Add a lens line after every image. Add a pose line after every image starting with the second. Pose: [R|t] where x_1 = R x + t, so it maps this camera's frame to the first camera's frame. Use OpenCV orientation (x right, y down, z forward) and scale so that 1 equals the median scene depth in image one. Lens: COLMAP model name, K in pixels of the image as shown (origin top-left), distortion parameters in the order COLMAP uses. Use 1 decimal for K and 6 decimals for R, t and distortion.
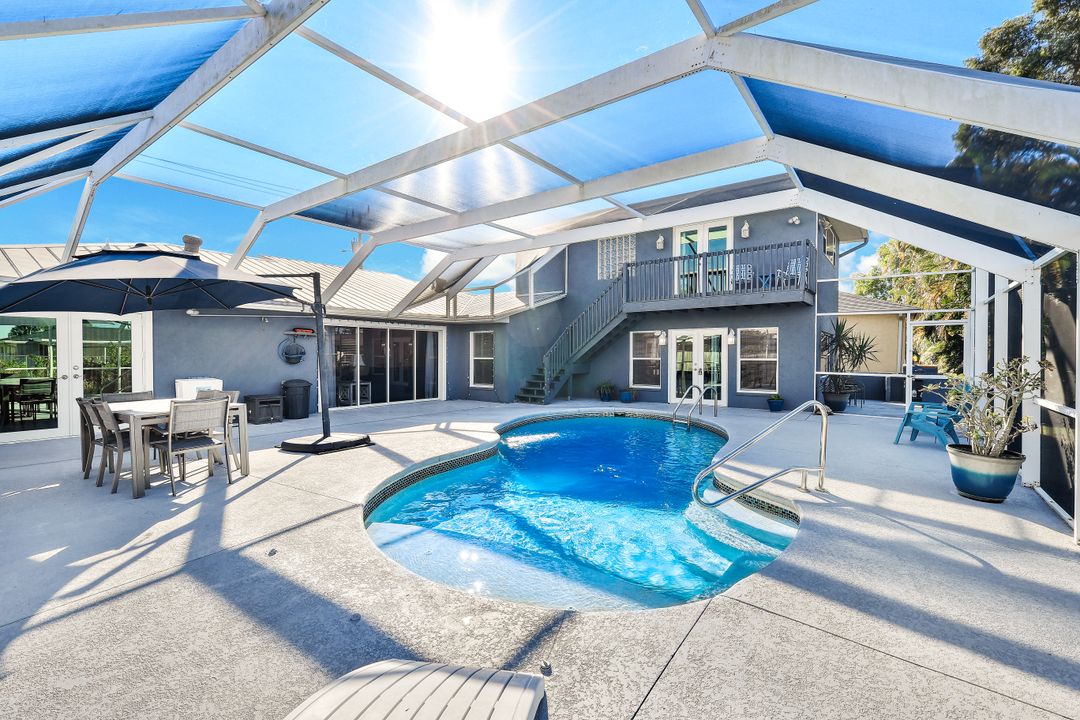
lens RADIAL K [[482.5, 0, 540.4], [0, 482.5, 345.4], [0, 0, 1]] dist [0.001769, 0.000100]
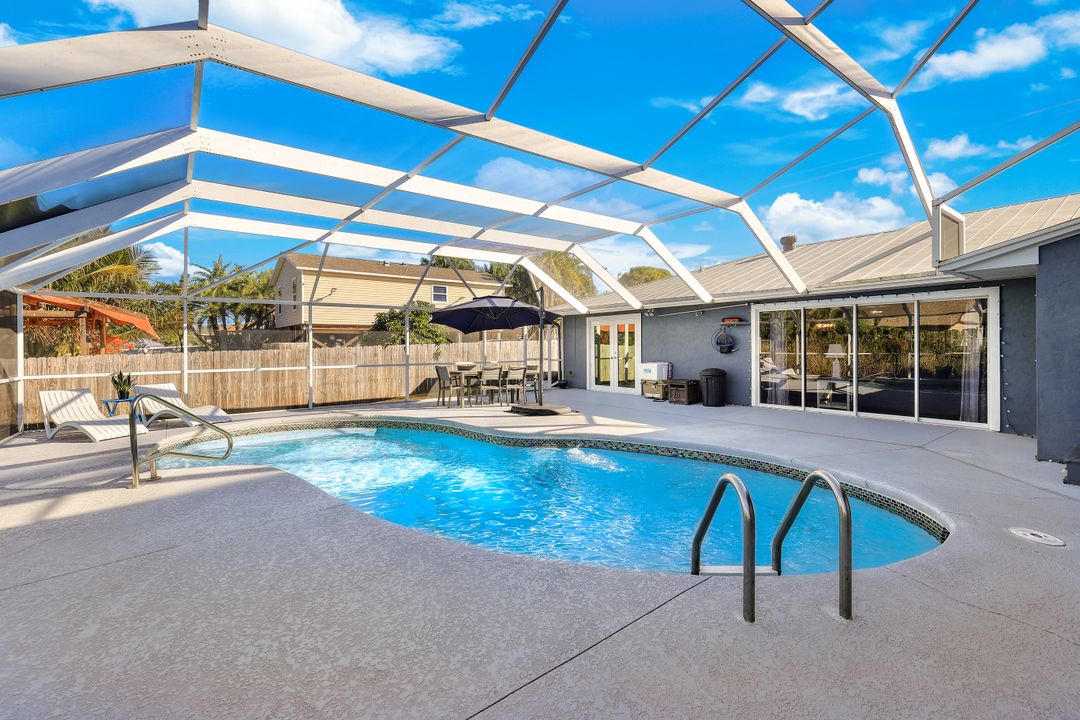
lens RADIAL K [[482.5, 0, 540.4], [0, 482.5, 345.4], [0, 0, 1]] dist [0.001769, 0.000100]
pose [[-0.268978, -0.002067, -0.963144, 0.479541], [0.021498, 0.999736, -0.008149, 0.017520], [0.962906, -0.022898, -0.268863, 0.741304]]
